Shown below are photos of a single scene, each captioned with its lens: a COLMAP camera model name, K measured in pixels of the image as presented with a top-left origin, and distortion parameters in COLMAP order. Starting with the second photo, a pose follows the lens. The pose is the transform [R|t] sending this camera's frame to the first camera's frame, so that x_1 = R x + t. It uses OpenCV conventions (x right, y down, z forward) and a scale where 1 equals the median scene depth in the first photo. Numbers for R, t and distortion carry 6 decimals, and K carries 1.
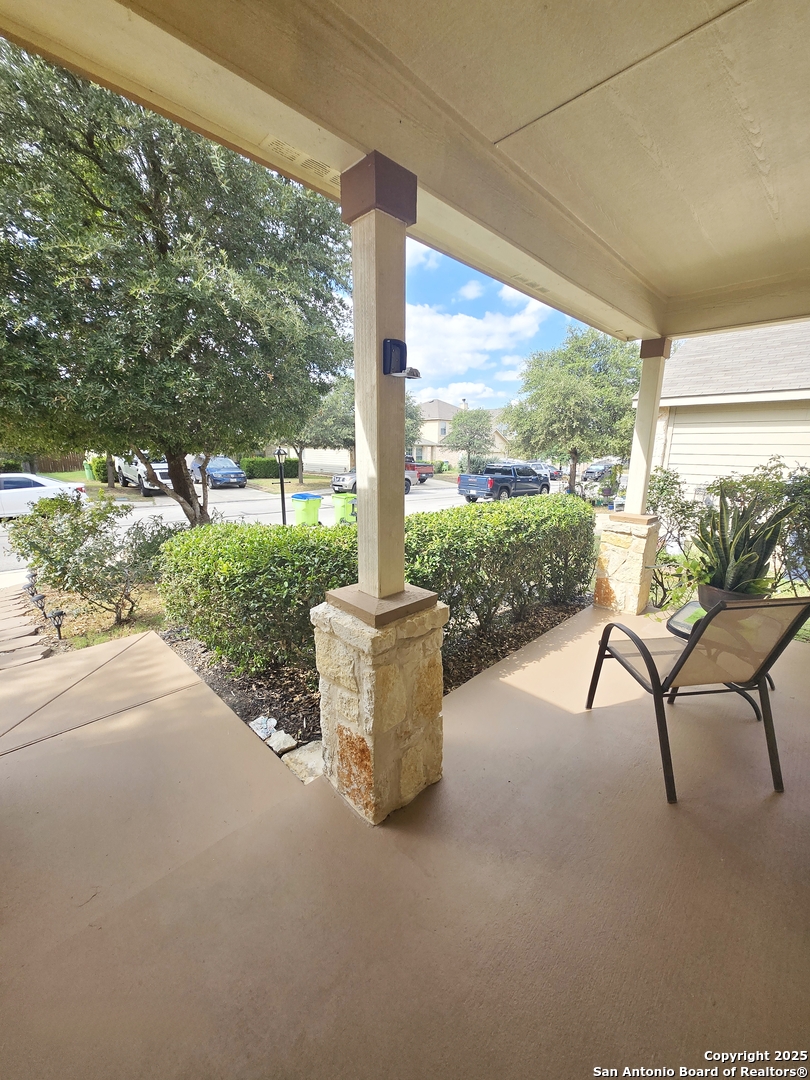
lens RADIAL K [[420.2, 0, 407.1], [0, 420.2, 539.8], [0, 0, 1]] dist [-0.003160, 0.001183]
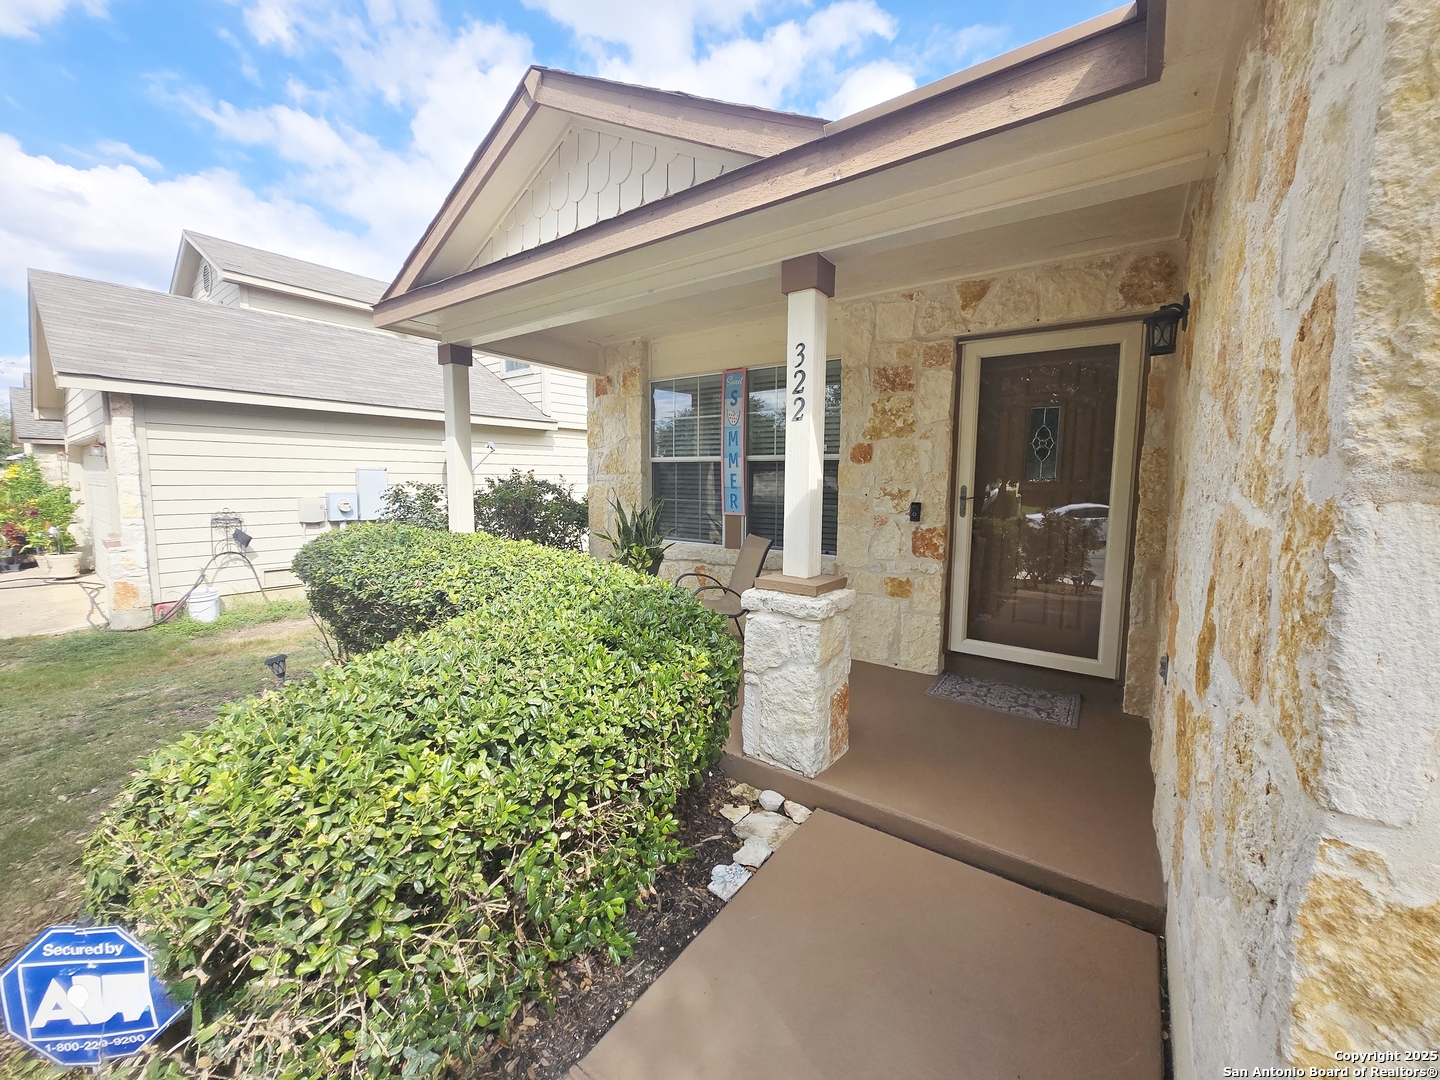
lens RADIAL K [[560.3, 0, 720.7], [0, 560.3, 534.7], [0, 0, 1]] dist [-0.003160, 0.001183]
pose [[-0.151427, -0.117118, 0.981506, -0.761885], [0.196442, 0.969584, 0.146002, -0.145972], [-0.968752, 0.214918, -0.123814, 0.666183]]
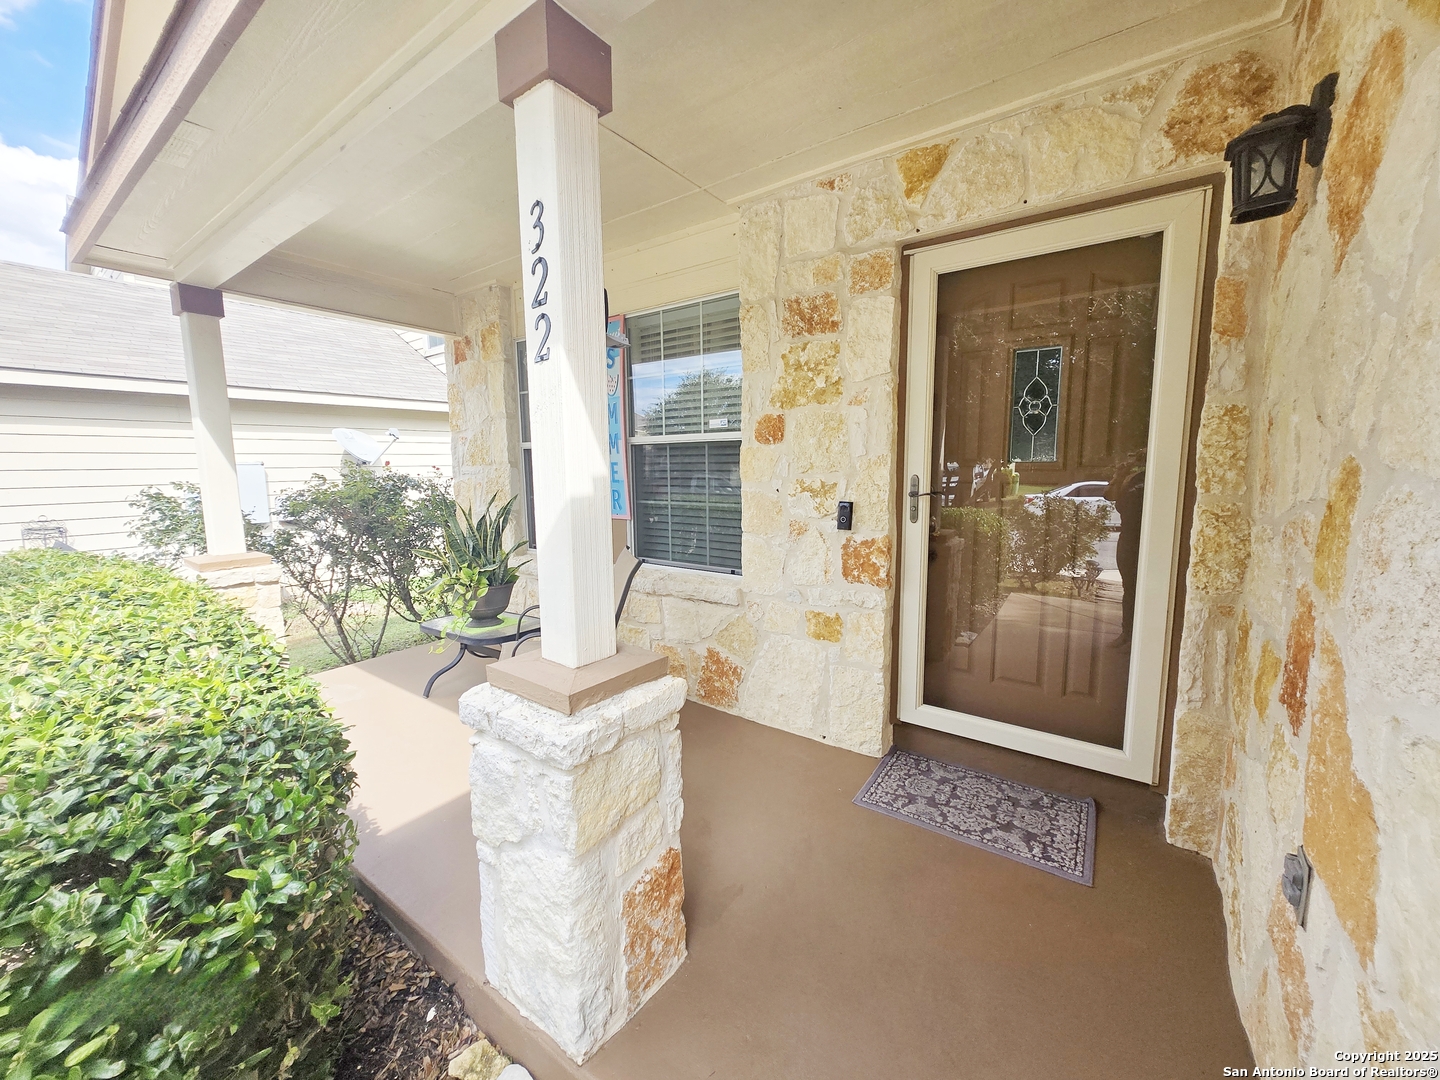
lens RADIAL K [[560.3, 0, 722.2], [0, 560.3, 535.5], [0, 0, 1]] dist [-0.003160, 0.001183]
pose [[-0.154156, -0.141859, 0.977810, -0.429092], [0.216217, 0.960810, 0.173480, -0.090677], [-0.964099, 0.238162, -0.117442, 0.396322]]
